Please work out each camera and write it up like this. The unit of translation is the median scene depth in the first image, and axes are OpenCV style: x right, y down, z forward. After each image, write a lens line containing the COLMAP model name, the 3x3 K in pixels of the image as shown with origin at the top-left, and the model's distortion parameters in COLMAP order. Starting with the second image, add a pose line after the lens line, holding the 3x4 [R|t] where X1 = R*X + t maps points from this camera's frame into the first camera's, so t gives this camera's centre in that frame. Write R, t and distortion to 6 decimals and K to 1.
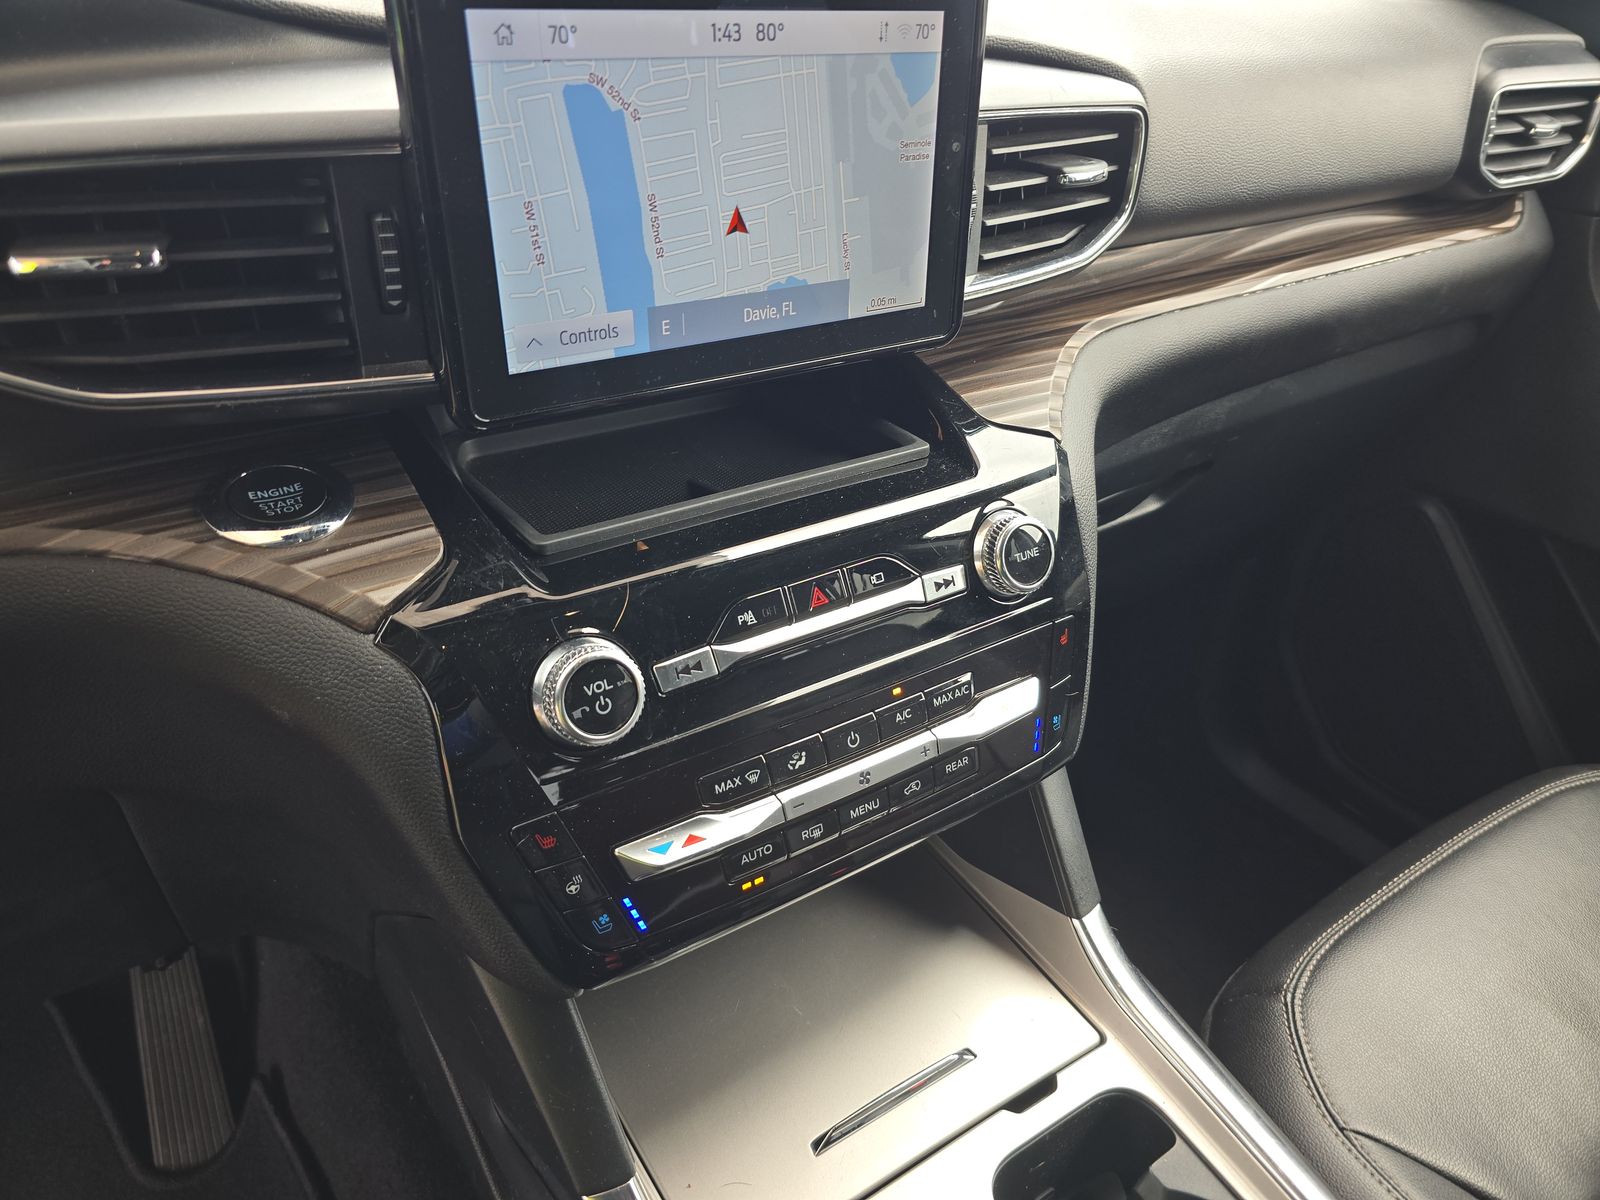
lens RADIAL K [[1097.8, 0, 751.8], [0, 1097.8, 615.4], [0, 0, 1]] dist [0.050724, -0.042639]
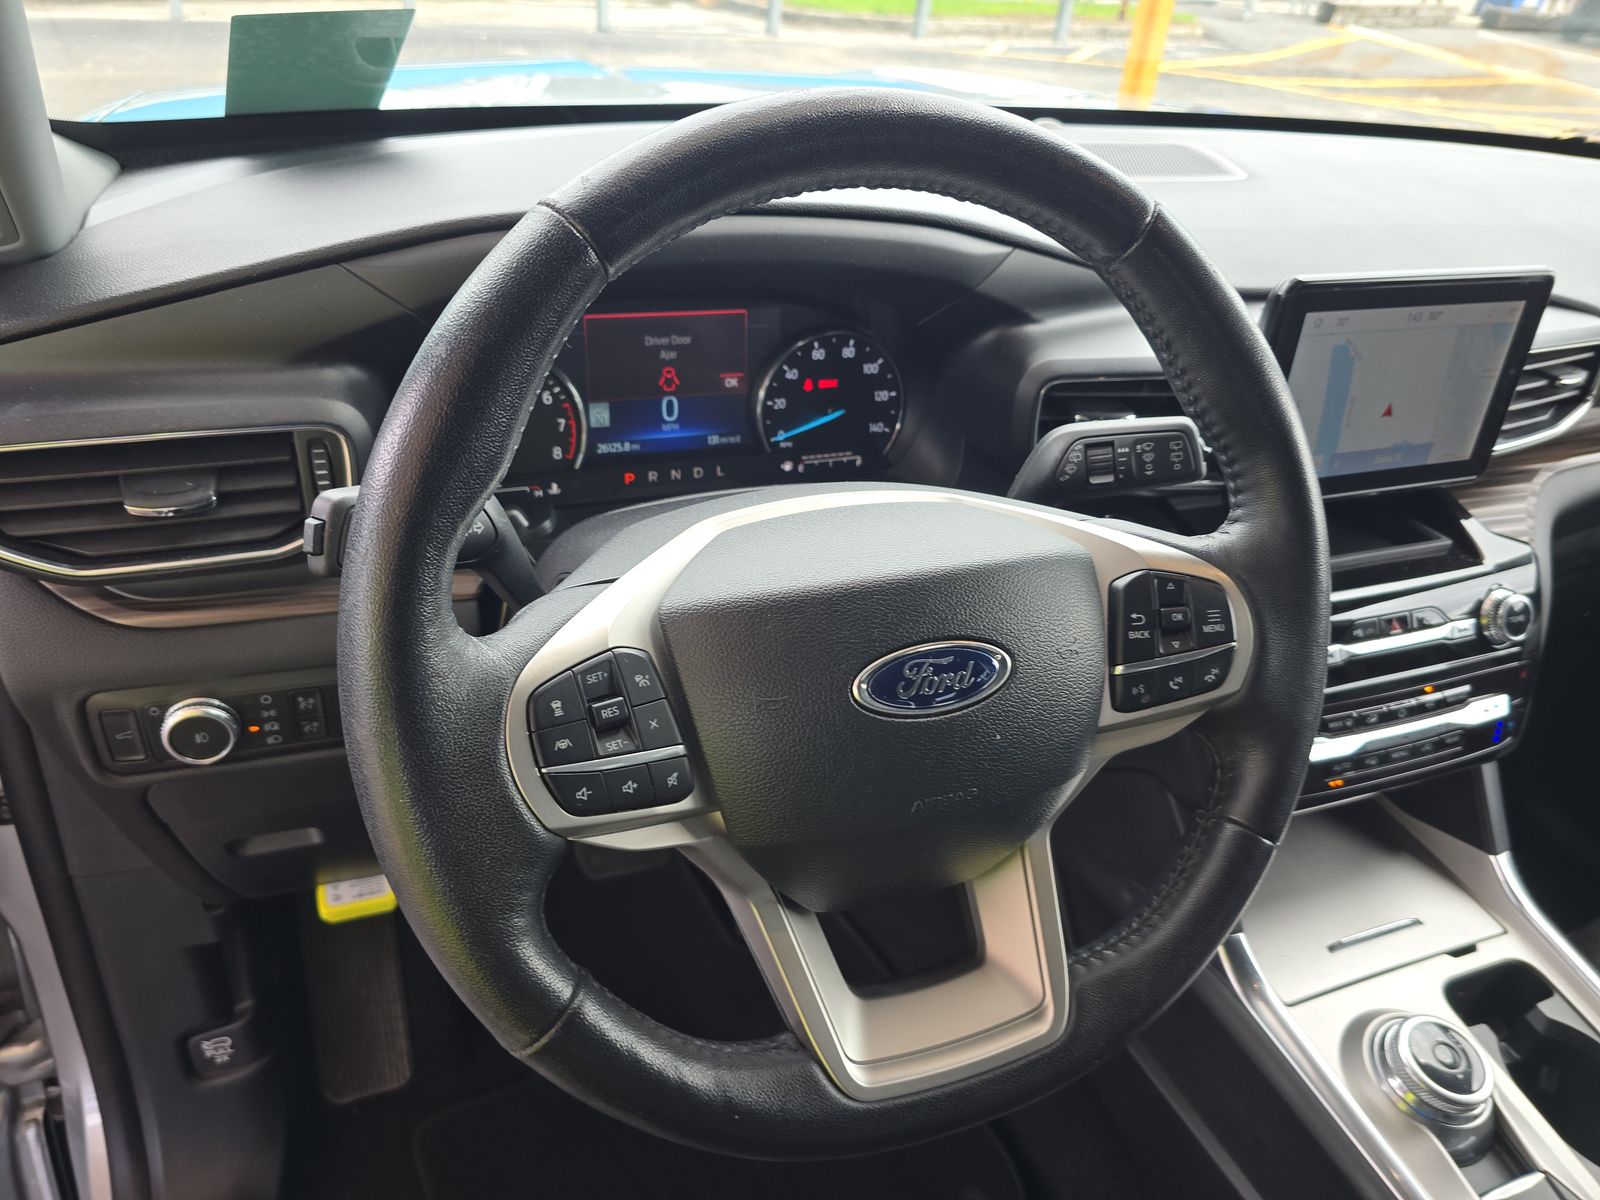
lens RADIAL K [[1097.8, 0, 795.4], [0, 1097.8, 600.8], [0, 0, 1]] dist [0.050724, -0.042639]
pose [[0.980108, 0.145097, -0.135404, -0.538220], [-0.146106, 0.989266, 0.002505, 0.065199], [0.134314, 0.017328, 0.990787, -0.724217]]
